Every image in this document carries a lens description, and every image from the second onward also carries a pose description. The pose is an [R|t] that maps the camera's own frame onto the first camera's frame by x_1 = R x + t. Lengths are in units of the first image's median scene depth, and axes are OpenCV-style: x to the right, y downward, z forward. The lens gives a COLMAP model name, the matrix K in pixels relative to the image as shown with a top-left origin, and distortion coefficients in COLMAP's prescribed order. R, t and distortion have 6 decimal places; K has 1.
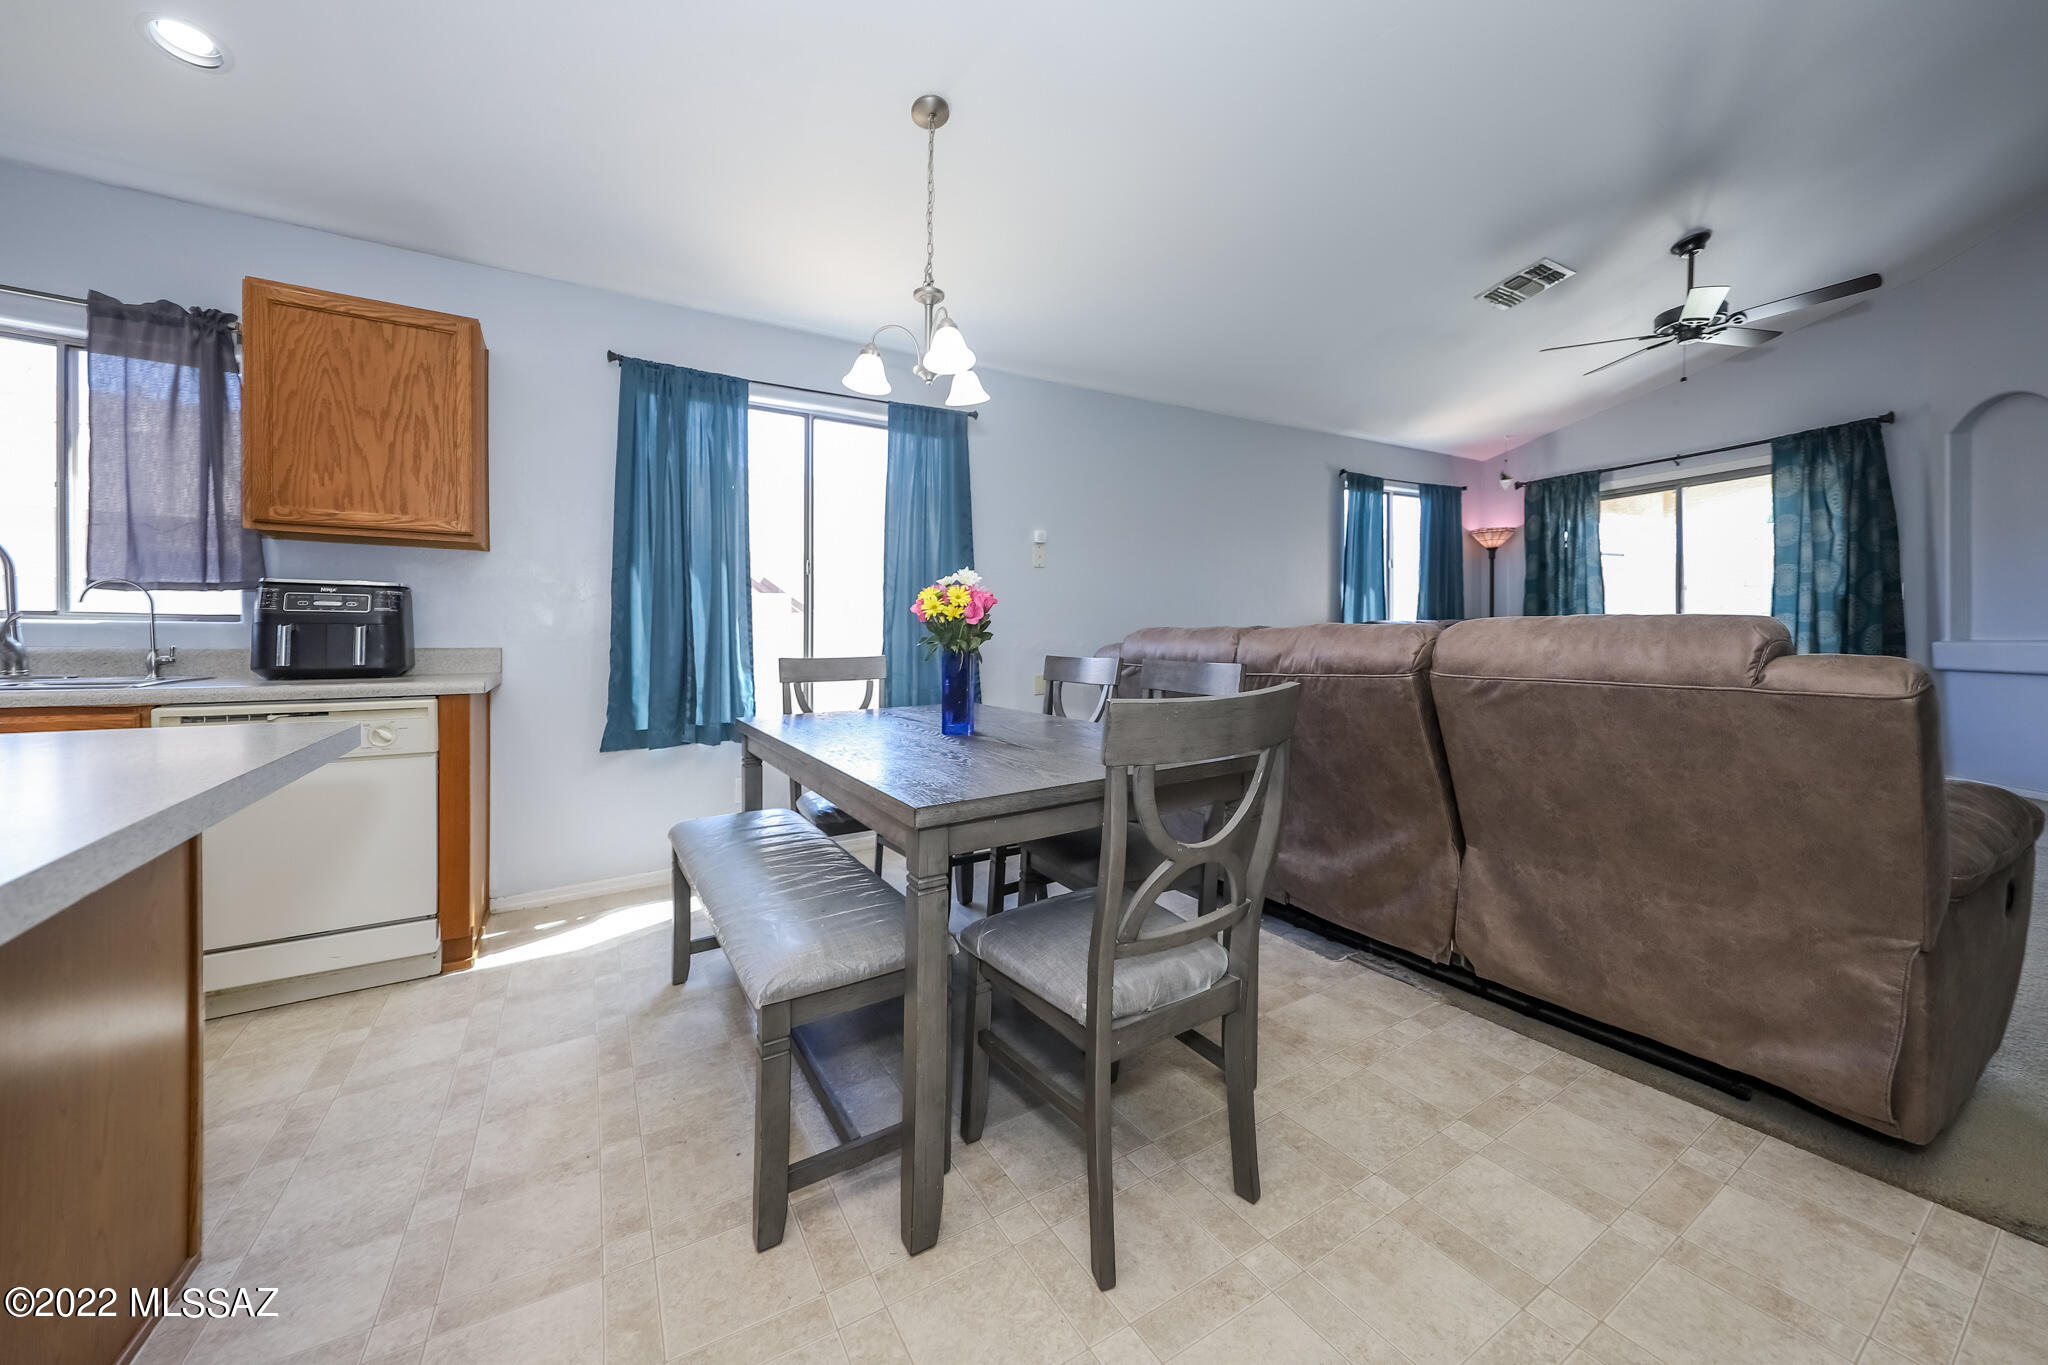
lens RADIAL K [[721.2, 0, 995.7], [0, 721.2, 653.1], [0, 0, 1]] dist [-0.006125, -0.000305]
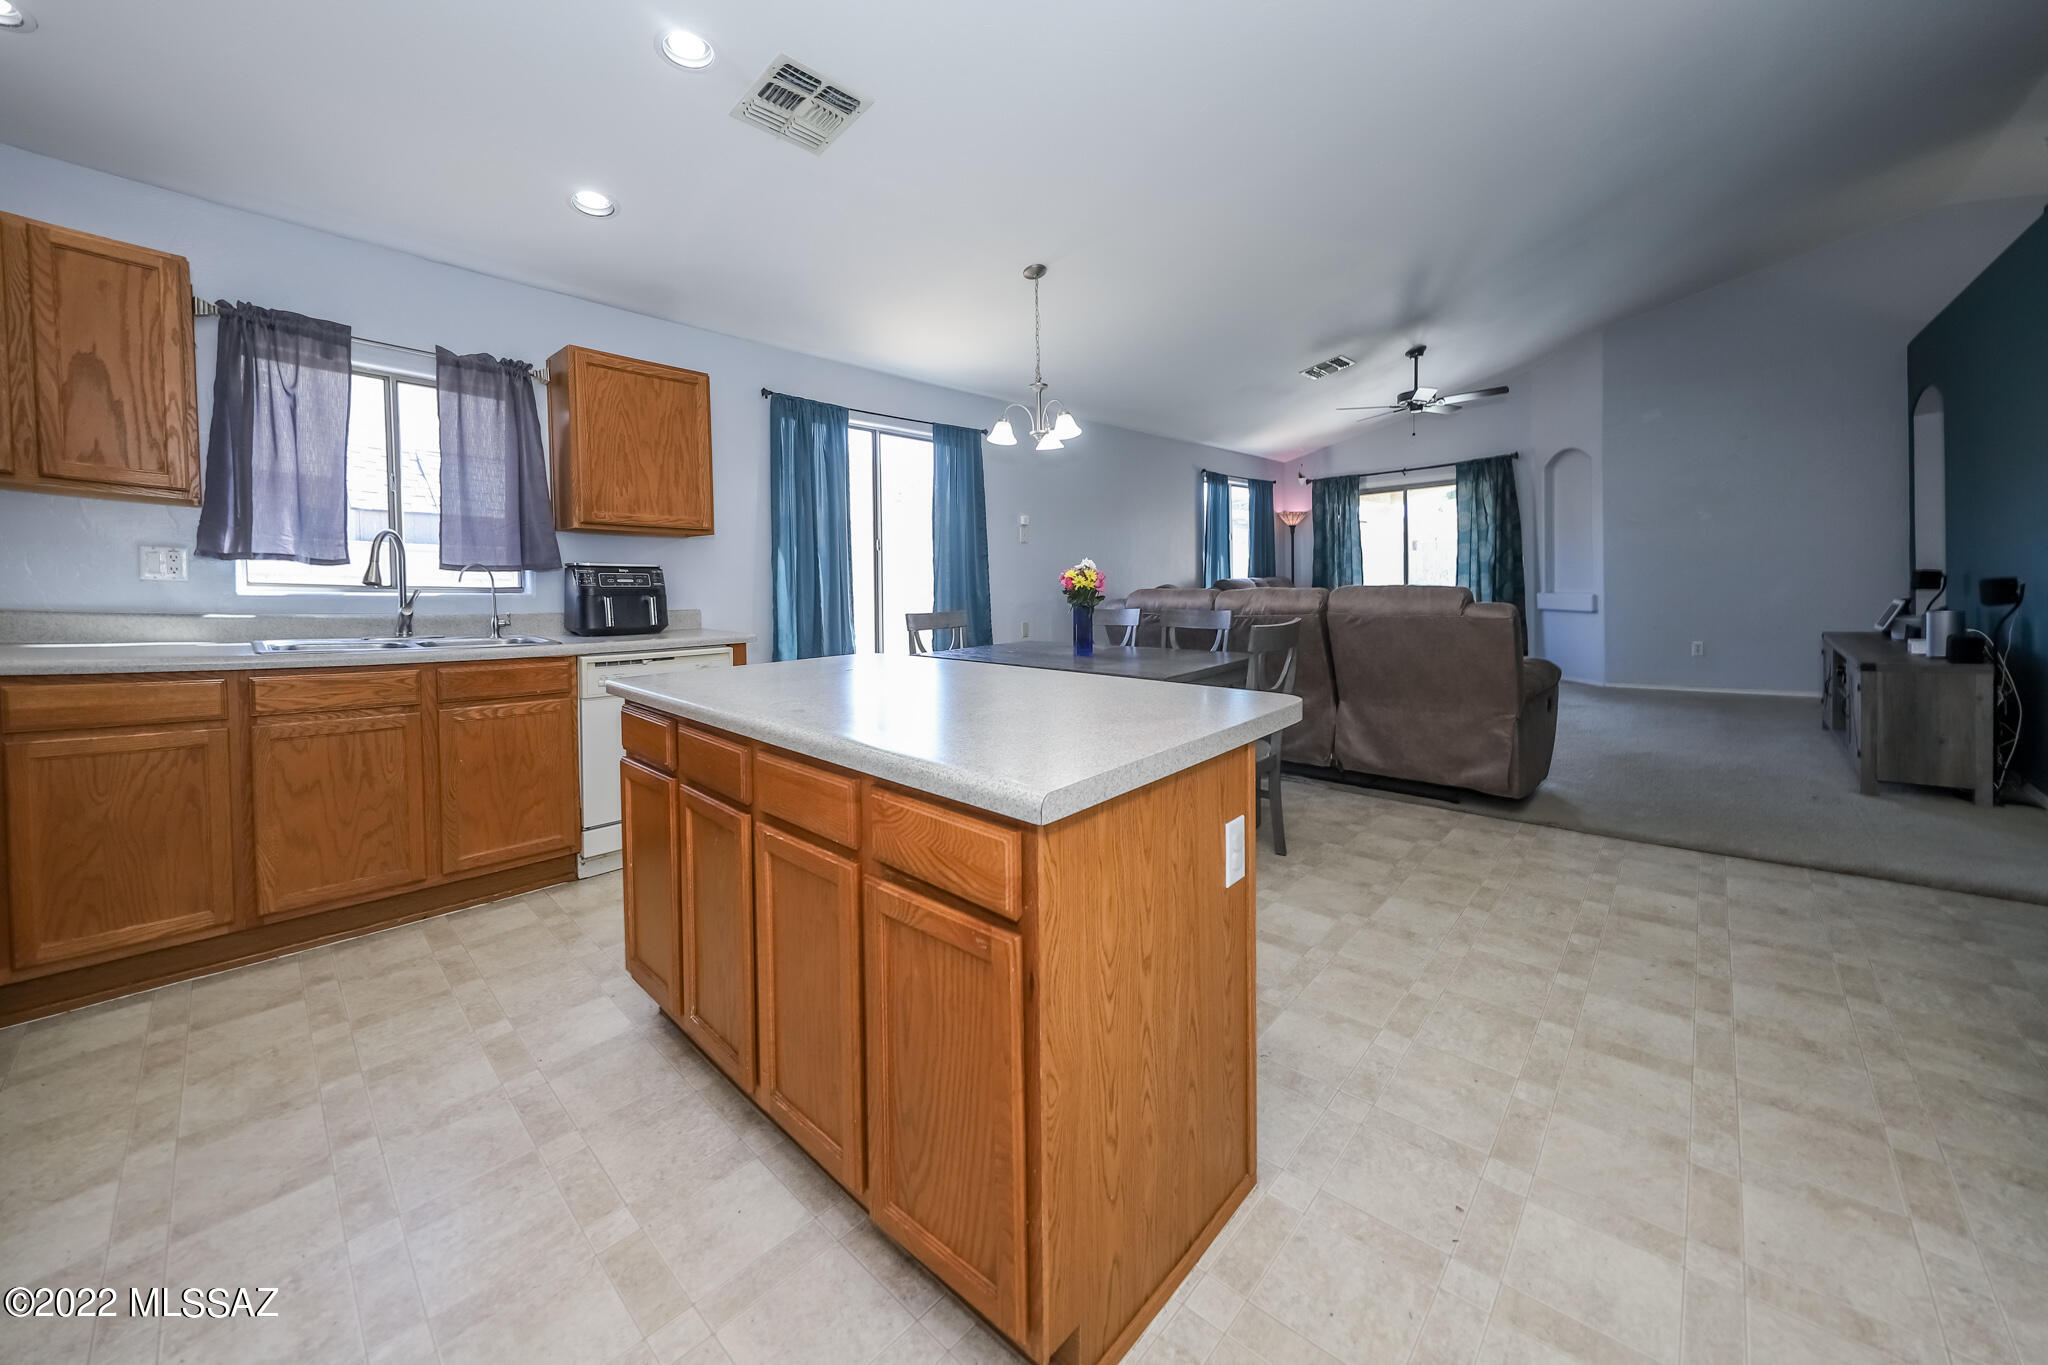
lens RADIAL K [[721.2, 0, 988.2], [0, 721.2, 605.8], [0, 0, 1]] dist [-0.006125, -0.000305]
pose [[0.966321, -0.018698, 0.256660, -0.455275], [0.017304, 0.999821, 0.007686, -0.014890], [-0.256757, -0.002986, 0.966471, -0.386372]]
